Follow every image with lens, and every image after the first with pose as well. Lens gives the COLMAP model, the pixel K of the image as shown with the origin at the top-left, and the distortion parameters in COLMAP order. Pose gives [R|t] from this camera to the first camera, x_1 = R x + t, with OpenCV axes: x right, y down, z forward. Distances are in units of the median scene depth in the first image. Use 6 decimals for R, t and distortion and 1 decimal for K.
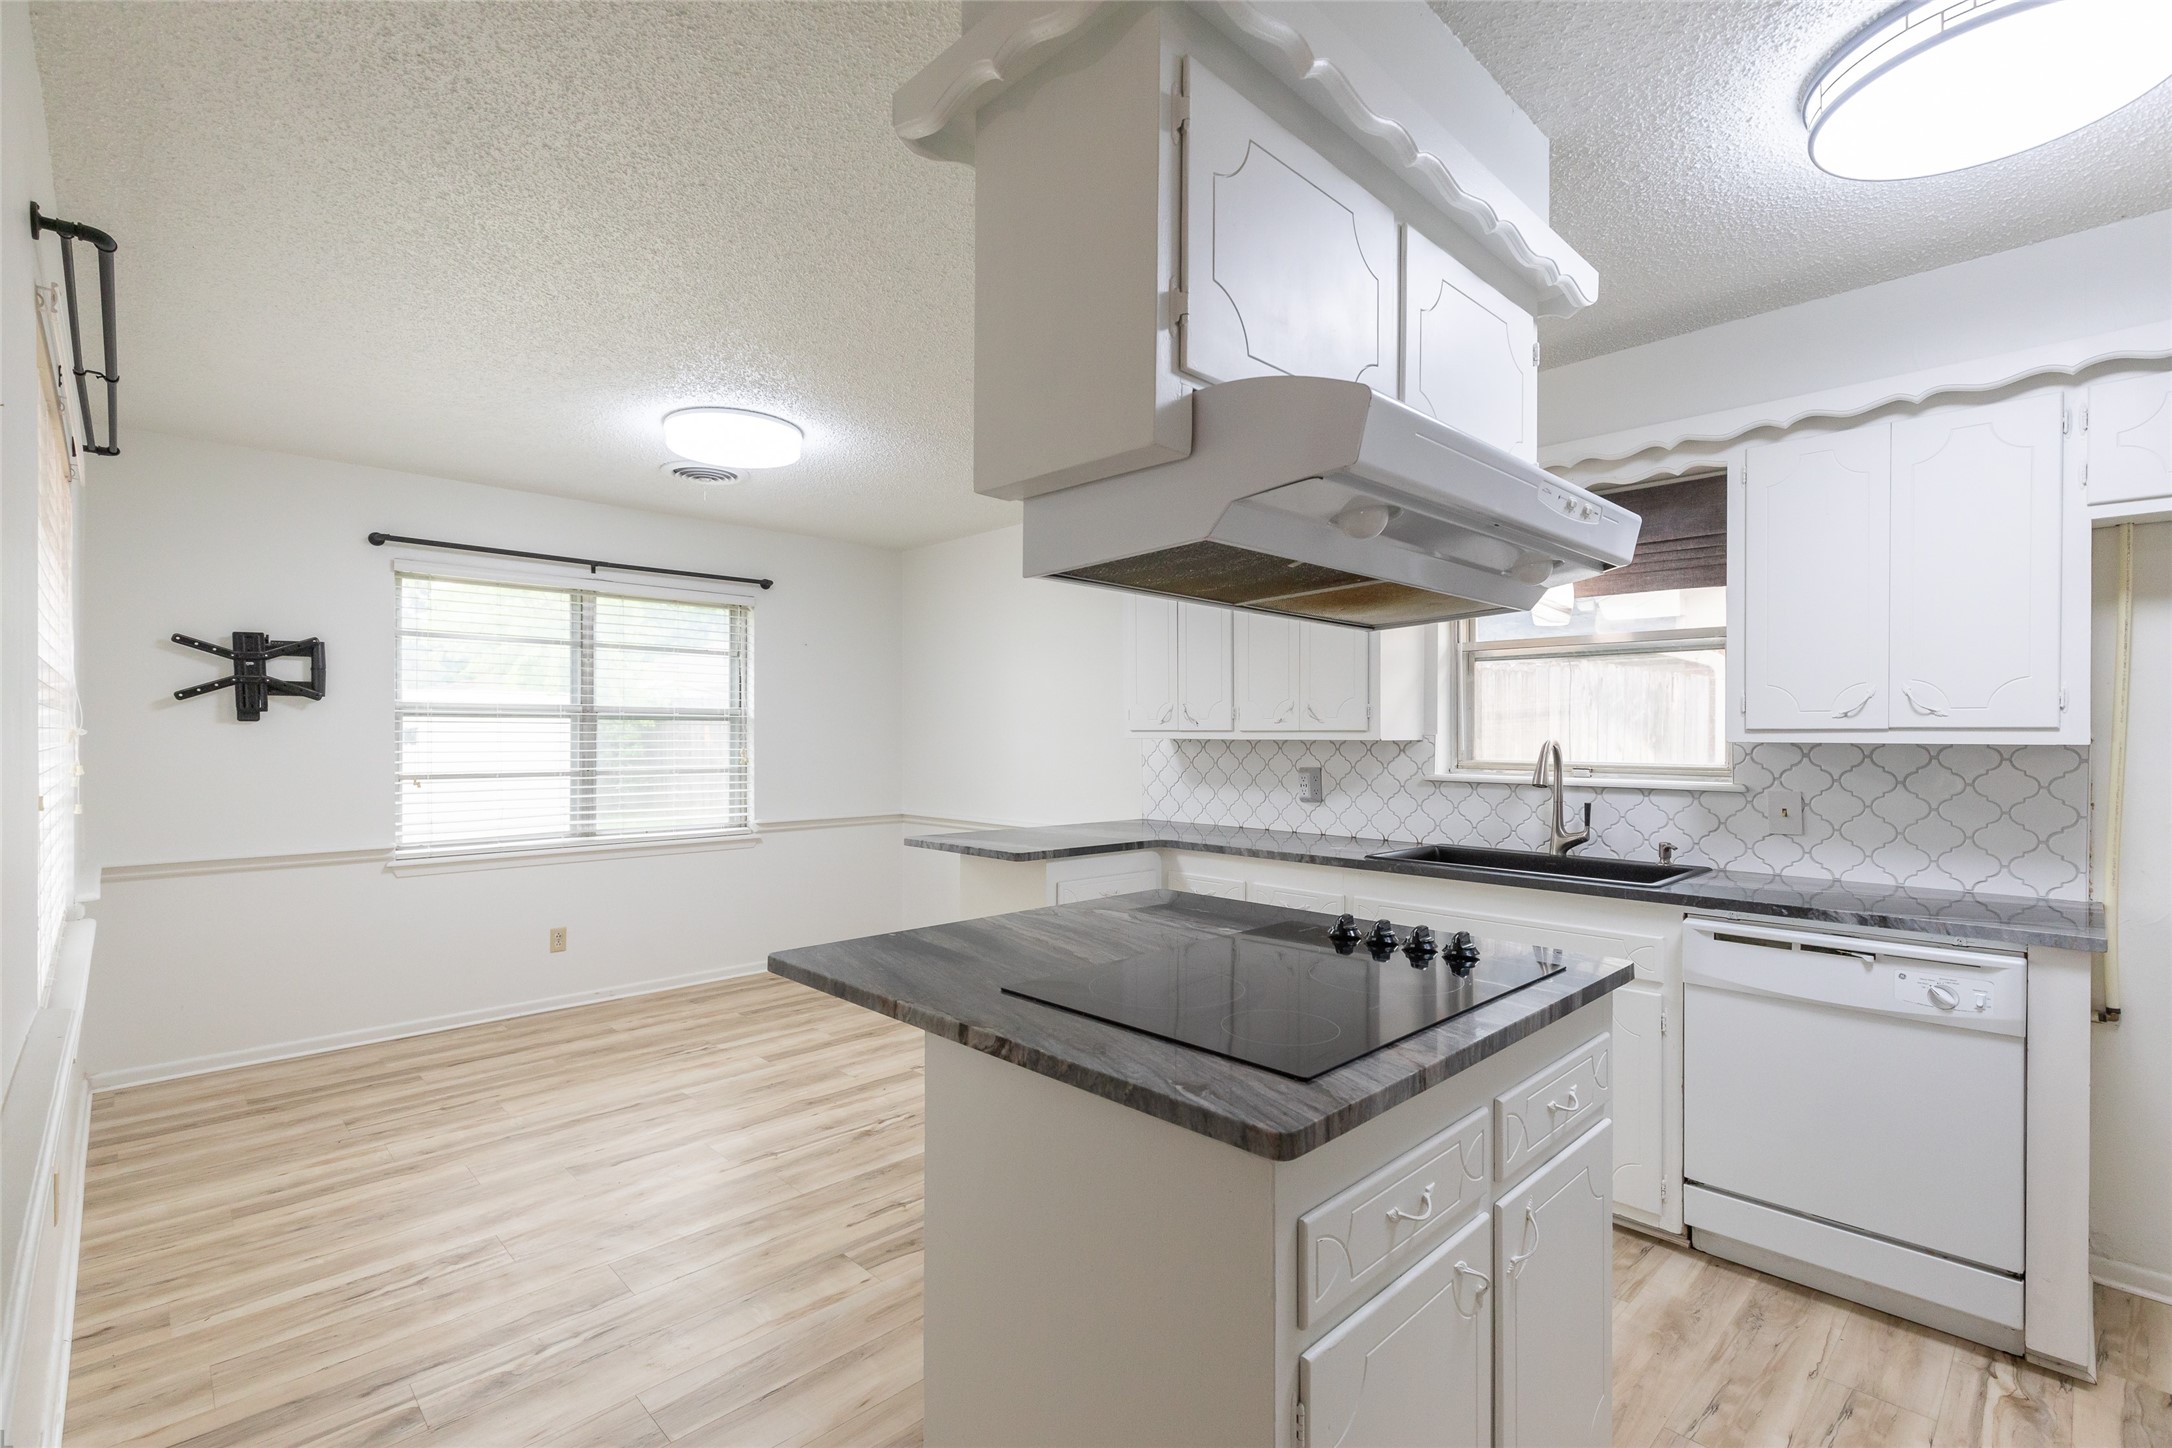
lens RADIAL K [[974.9, 0, 1087.5], [0, 974.9, 735.9], [0, 0, 1]] dist [0.008491, -0.000554]
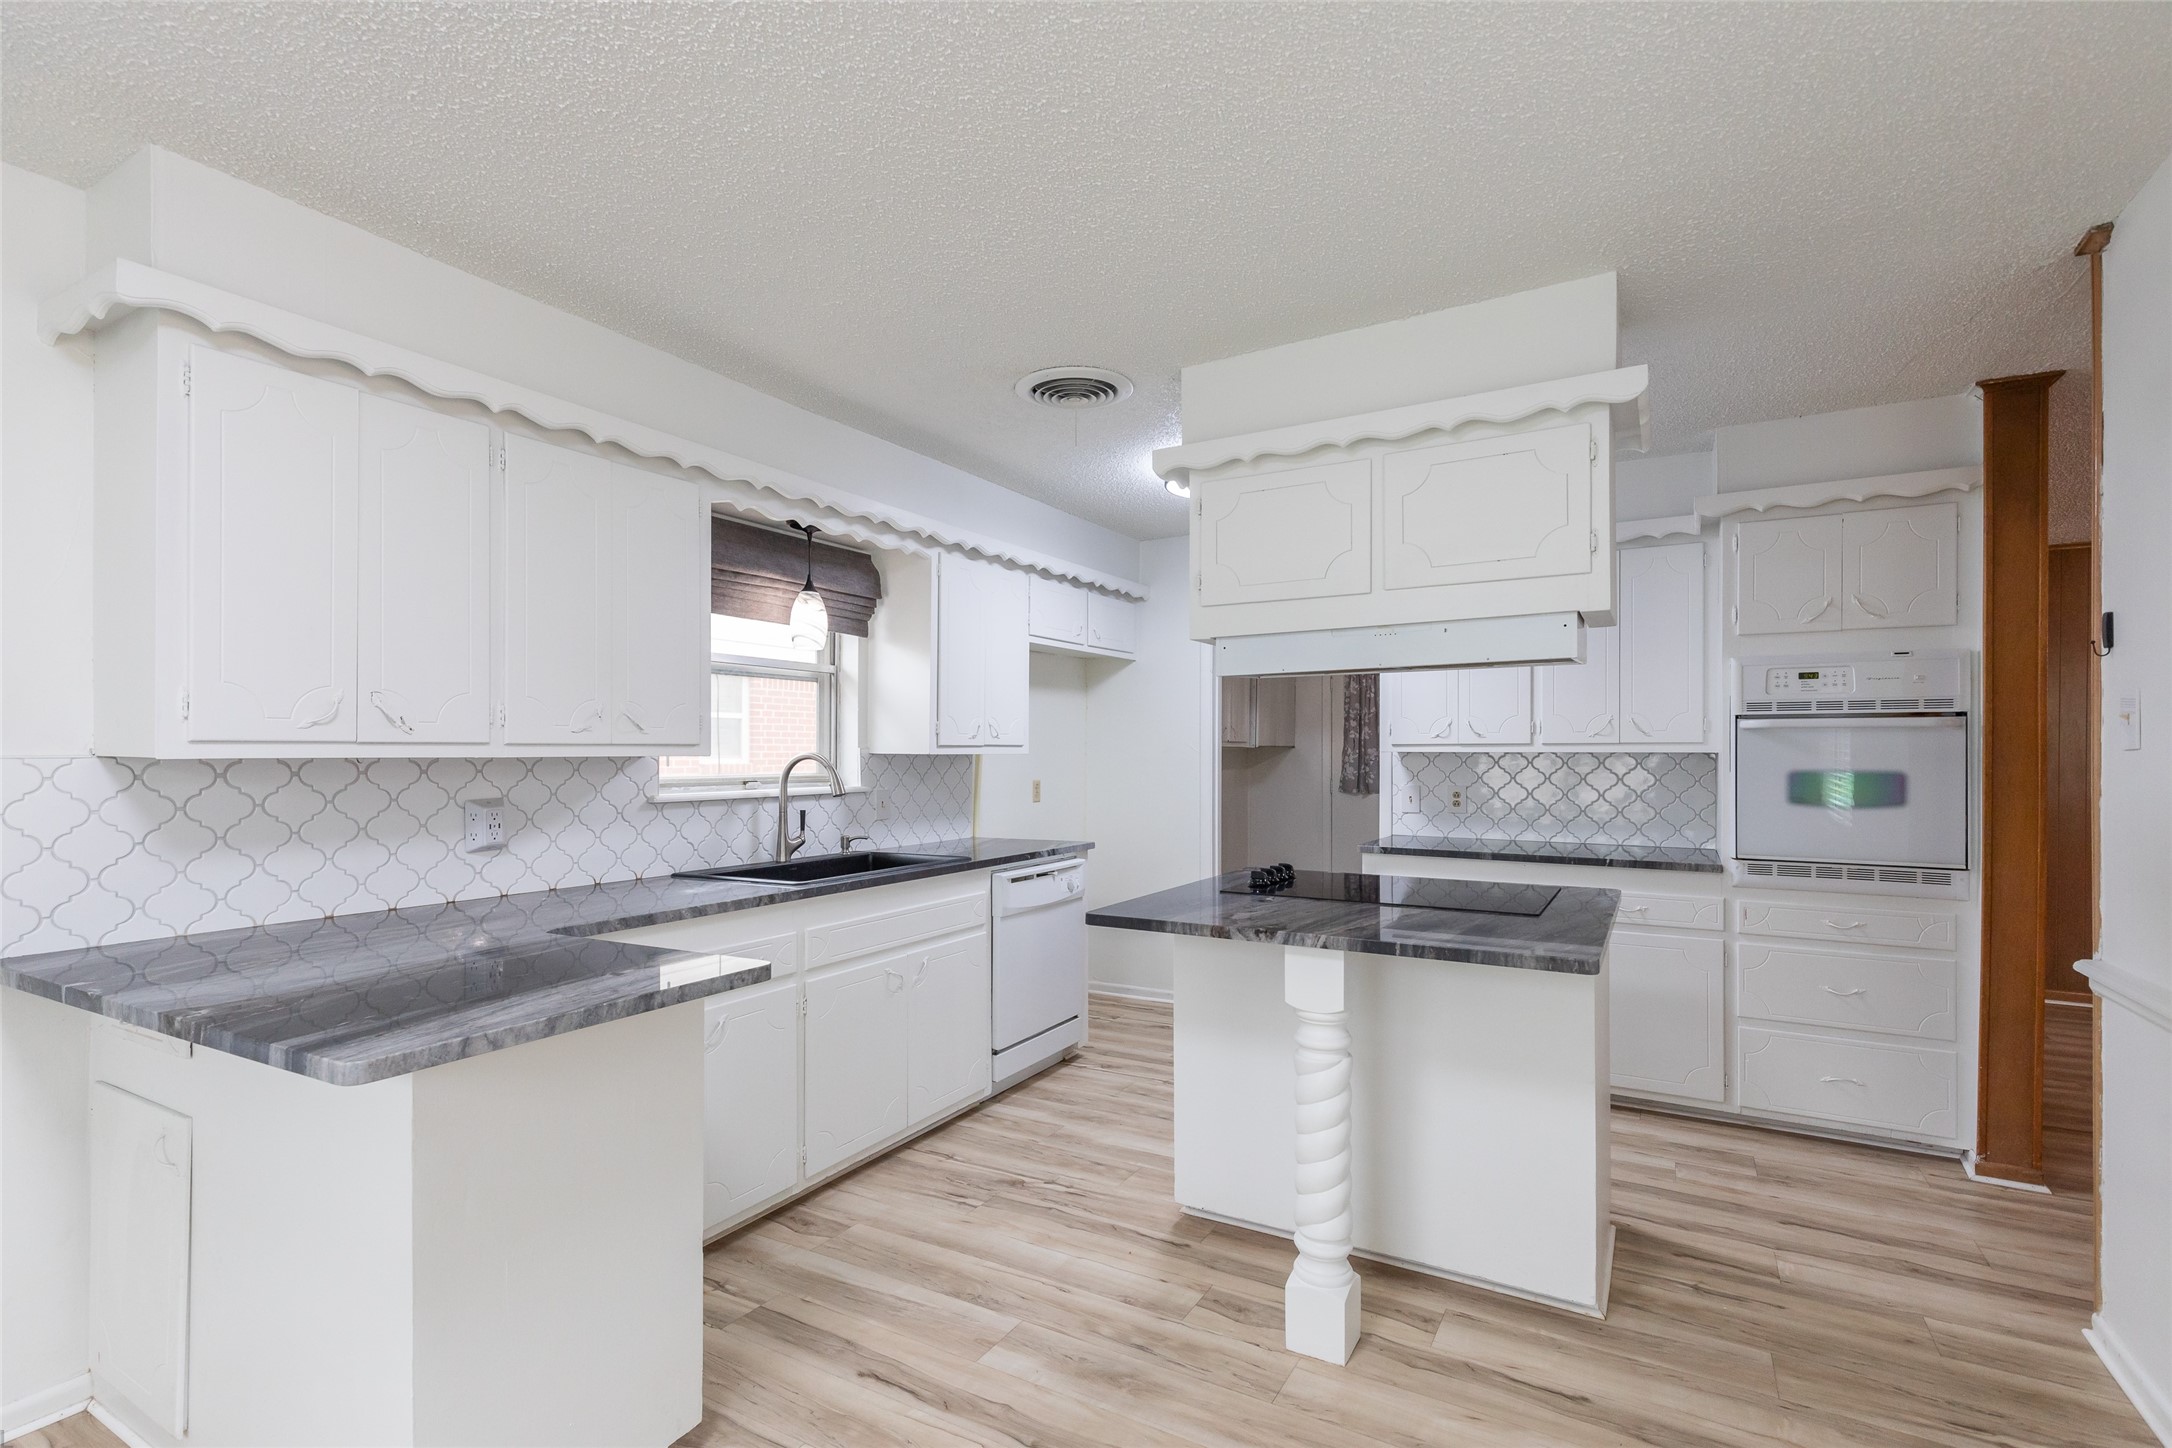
lens RADIAL K [[974.9, 0, 1102.3], [0, 974.9, 739.4], [0, 0, 1]] dist [0.008491, -0.000554]
pose [[-0.261460, 0.011236, 0.965149, -0.623957], [0.002791, 0.999937, -0.010885, -0.000467], [-0.965210, -0.000153, -0.261475, 0.892476]]
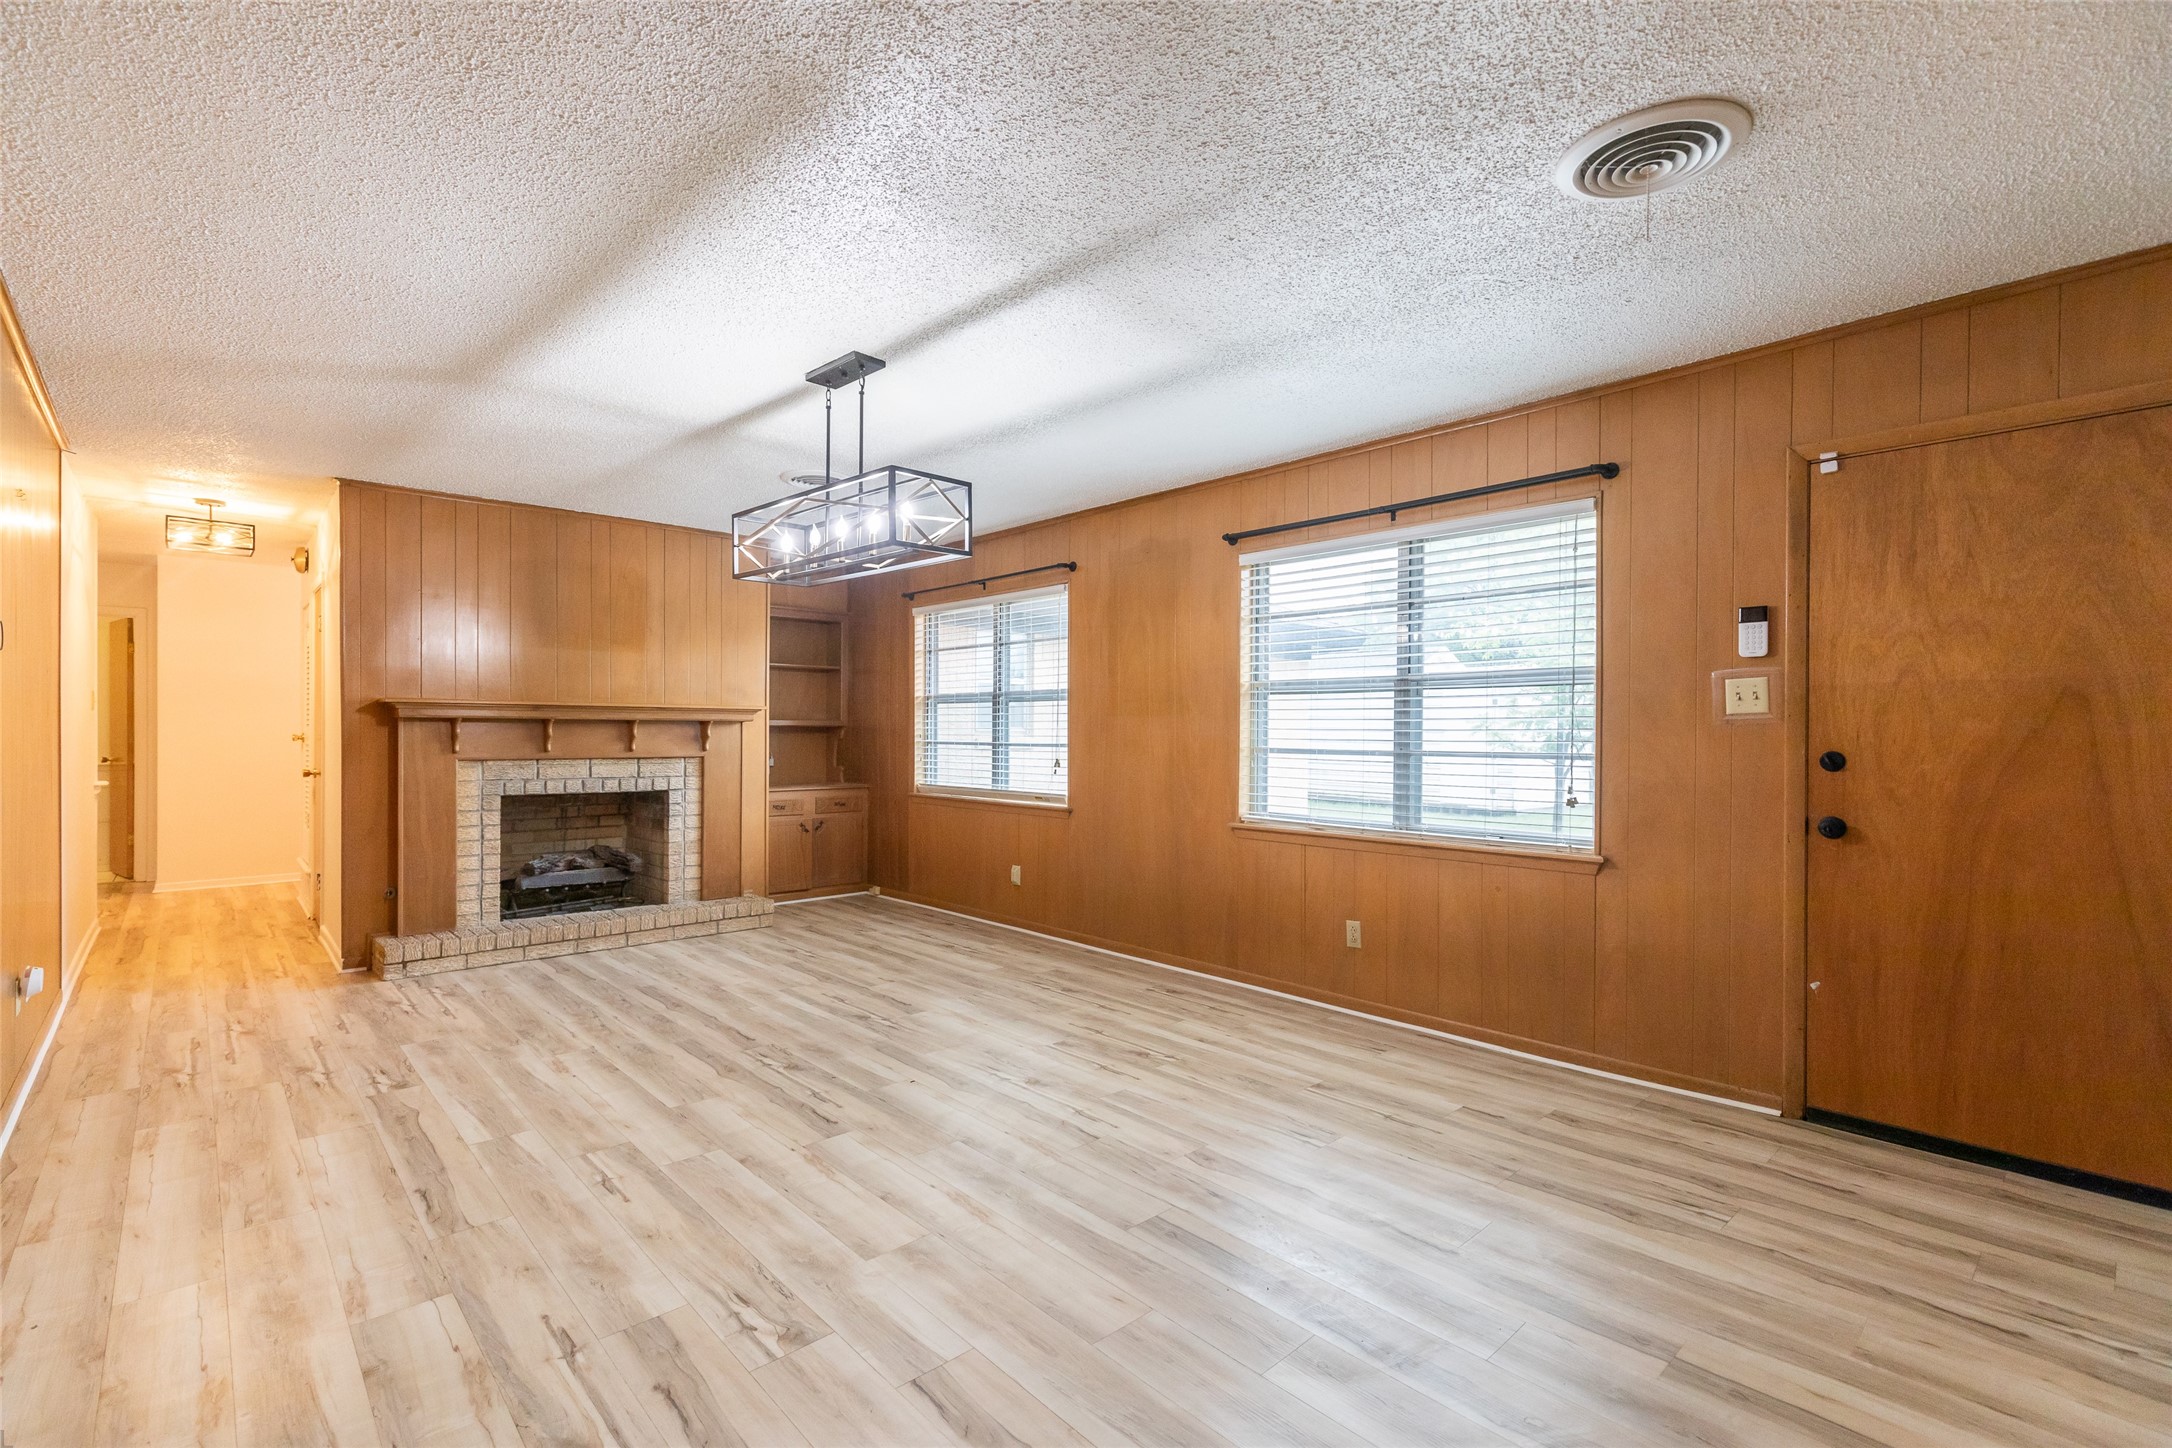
lens RADIAL K [[974.9, 0, 1089.5], [0, 974.9, 721.3], [0, 0, 1]] dist [0.008491, -0.000554]
pose [[-0.021491, 0.004500, -0.999759, 0.490201], [0.014681, 0.999883, 0.004185, 0.001899], [0.999661, -0.014587, -0.021554, 1.039489]]
